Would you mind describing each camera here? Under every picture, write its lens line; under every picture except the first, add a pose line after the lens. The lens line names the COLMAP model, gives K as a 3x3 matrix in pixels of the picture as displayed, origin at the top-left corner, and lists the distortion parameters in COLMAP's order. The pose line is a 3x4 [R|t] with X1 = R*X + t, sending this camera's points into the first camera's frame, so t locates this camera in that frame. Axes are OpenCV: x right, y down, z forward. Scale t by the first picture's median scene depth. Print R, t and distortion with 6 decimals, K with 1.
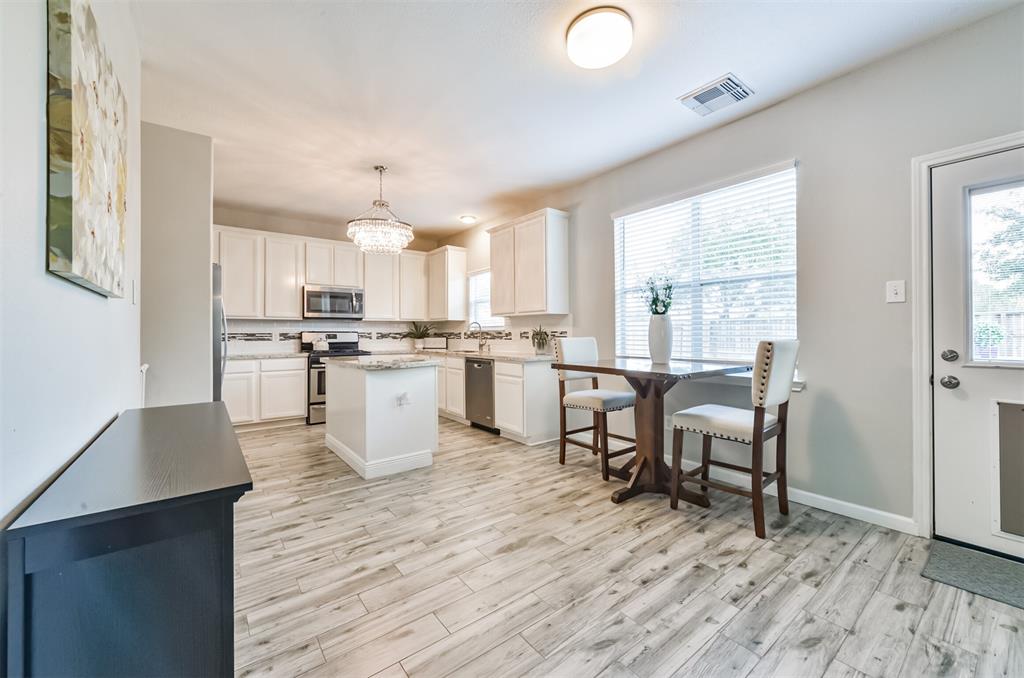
lens RADIAL K [[401.5, 0, 512.8], [0, 401.5, 328.6], [0, 0, 1]] dist [0.008489, -0.000580]
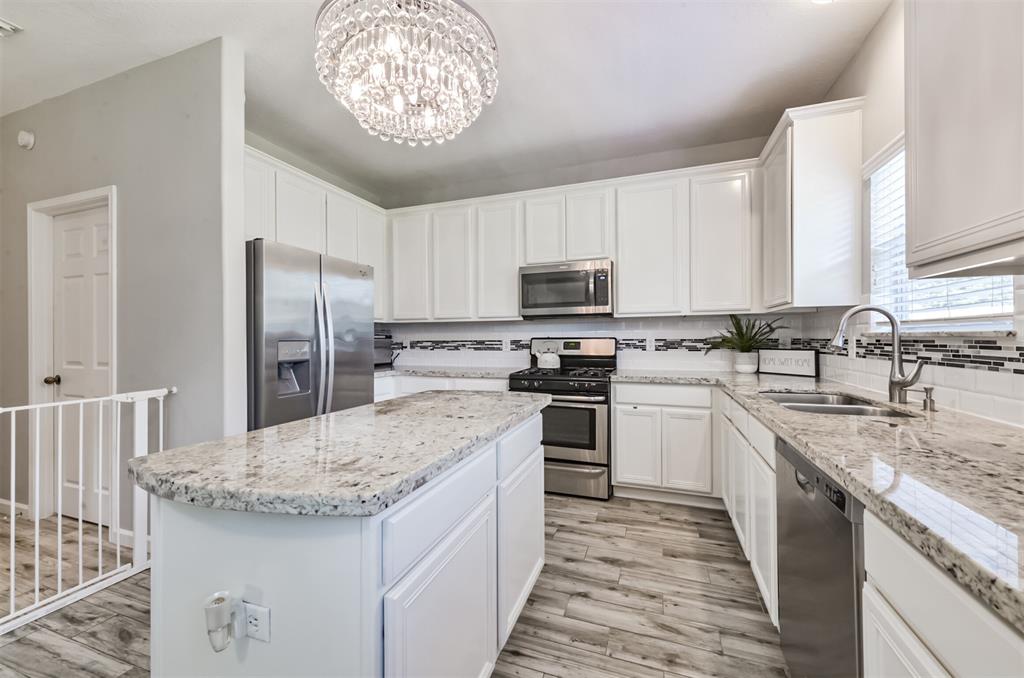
lens RADIAL K [[401.5, 0, 513.3], [0, 401.5, 337.2], [0, 0, 1]] dist [0.008489, -0.000580]
pose [[0.536701, -0.000938, -0.843772, 0.020978], [0.014909, 0.999854, 0.008372, 0.000296], [0.843641, -0.017073, 0.536636, 0.626304]]
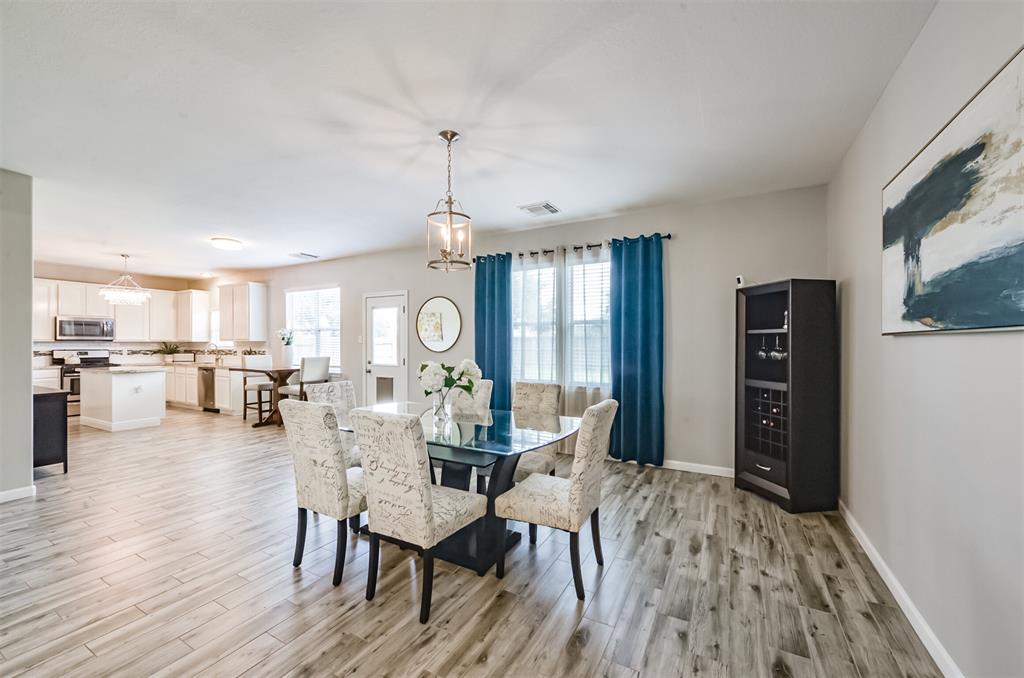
lens RADIAL K [[401.5, 0, 507.0], [0, 401.5, 345.2], [0, 0, 1]] dist [0.008489, -0.000580]
pose [[0.919921, 0.006002, 0.392057, 0.338352], [-0.011608, 0.999861, 0.011930, -0.042328], [-0.391932, -0.015525, 0.919863, -0.838717]]
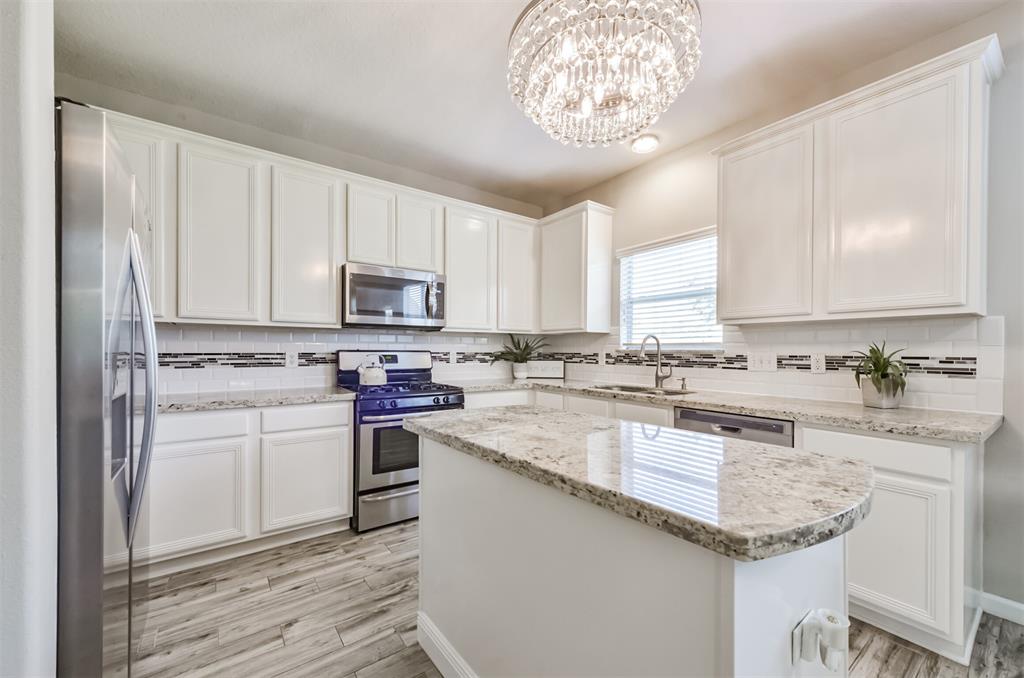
lens RADIAL K [[401.5, 0, 512.5], [0, 401.5, 351.1], [0, 0, 1]] dist [0.008489, -0.000580]
pose [[0.999706, 0.008614, -0.022651, -0.278960], [-0.008309, 0.999874, 0.013490, -0.000536], [0.022765, -0.013297, 0.999652, 0.464521]]
